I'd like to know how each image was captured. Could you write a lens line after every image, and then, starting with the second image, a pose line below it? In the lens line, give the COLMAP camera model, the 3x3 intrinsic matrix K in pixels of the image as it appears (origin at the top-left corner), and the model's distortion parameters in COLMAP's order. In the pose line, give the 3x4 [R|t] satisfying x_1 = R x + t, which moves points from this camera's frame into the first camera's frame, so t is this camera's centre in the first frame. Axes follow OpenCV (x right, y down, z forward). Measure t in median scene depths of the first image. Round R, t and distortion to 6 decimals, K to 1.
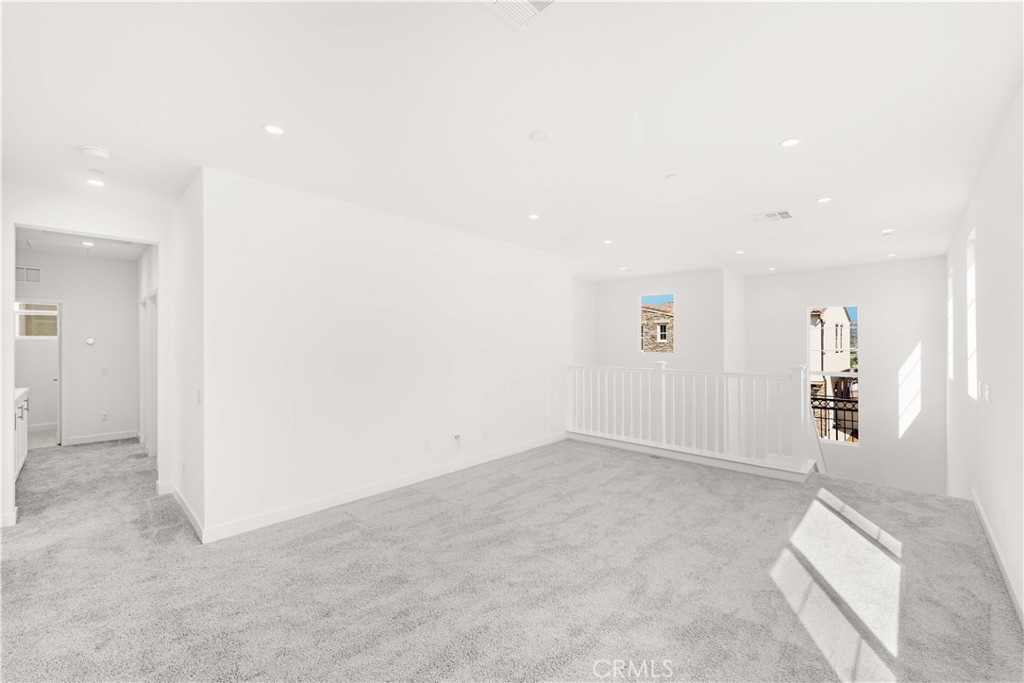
lens RADIAL K [[418.6, 0, 518.9], [0, 418.6, 340.0], [0, 0, 1]] dist [0.003843, -0.001477]
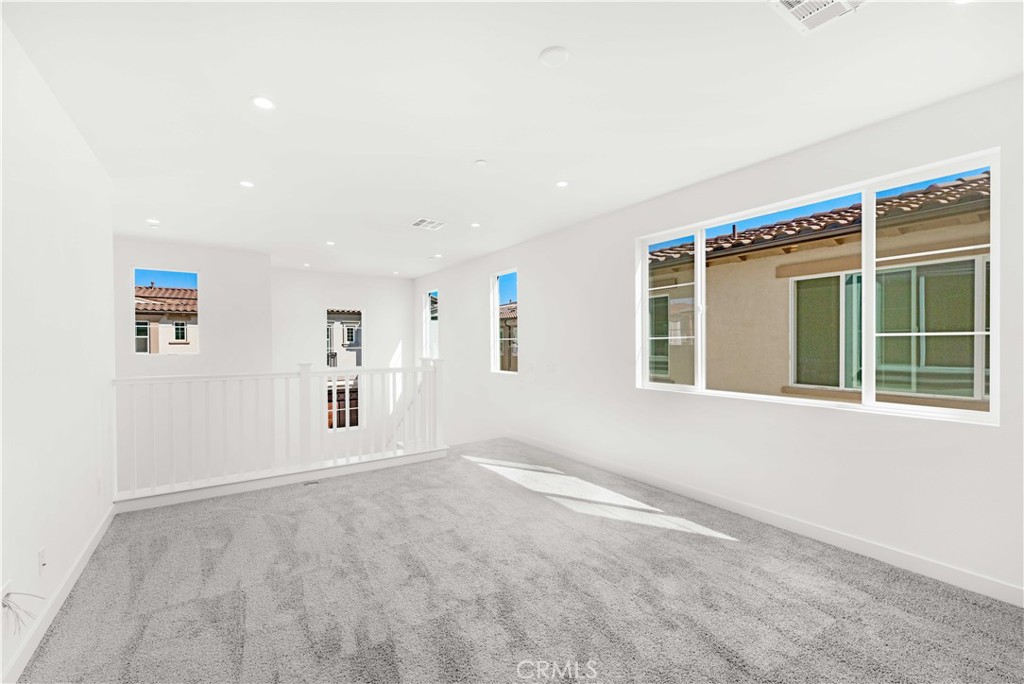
lens RADIAL K [[418.6, 0, 516.6], [0, 418.6, 345.3], [0, 0, 1]] dist [0.003843, -0.001477]
pose [[0.199424, 0.001025, 0.979913, -0.484964], [-0.009310, 0.999956, 0.000849, 0.023807], [-0.979869, -0.009293, 0.199424, 0.625149]]
